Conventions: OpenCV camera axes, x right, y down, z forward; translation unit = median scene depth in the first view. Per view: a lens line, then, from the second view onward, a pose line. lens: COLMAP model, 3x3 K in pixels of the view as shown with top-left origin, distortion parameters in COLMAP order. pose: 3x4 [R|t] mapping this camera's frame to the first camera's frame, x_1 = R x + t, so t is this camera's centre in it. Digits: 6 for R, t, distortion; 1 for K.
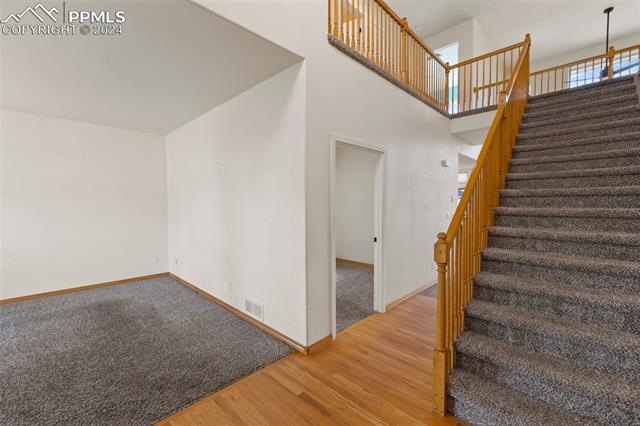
lens RADIAL K [[272.7, 0, 315.8], [0, 272.7, 206.6], [0, 0, 1]] dist [-0.000409, 0.000058]
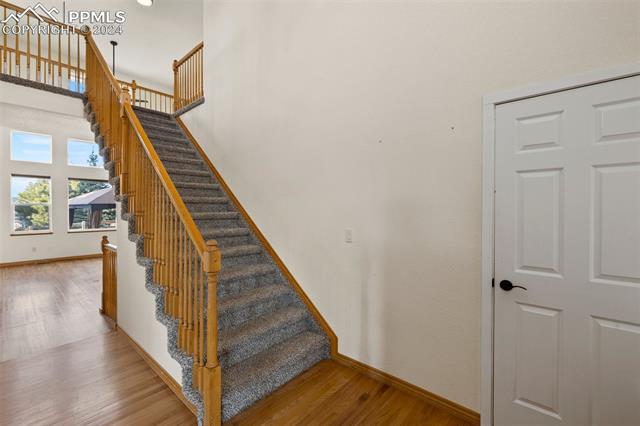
lens RADIAL K [[274.0, 0, 320.0], [0, 274.0, 213.0], [0, 0, 1]] dist [-0.011932, -0.000177]
pose [[-0.069791, -0.014993, 0.997449, -0.399255], [0.014770, 0.999762, 0.016061, -0.005983], [-0.997452, 0.015853, -0.069553, 0.569488]]
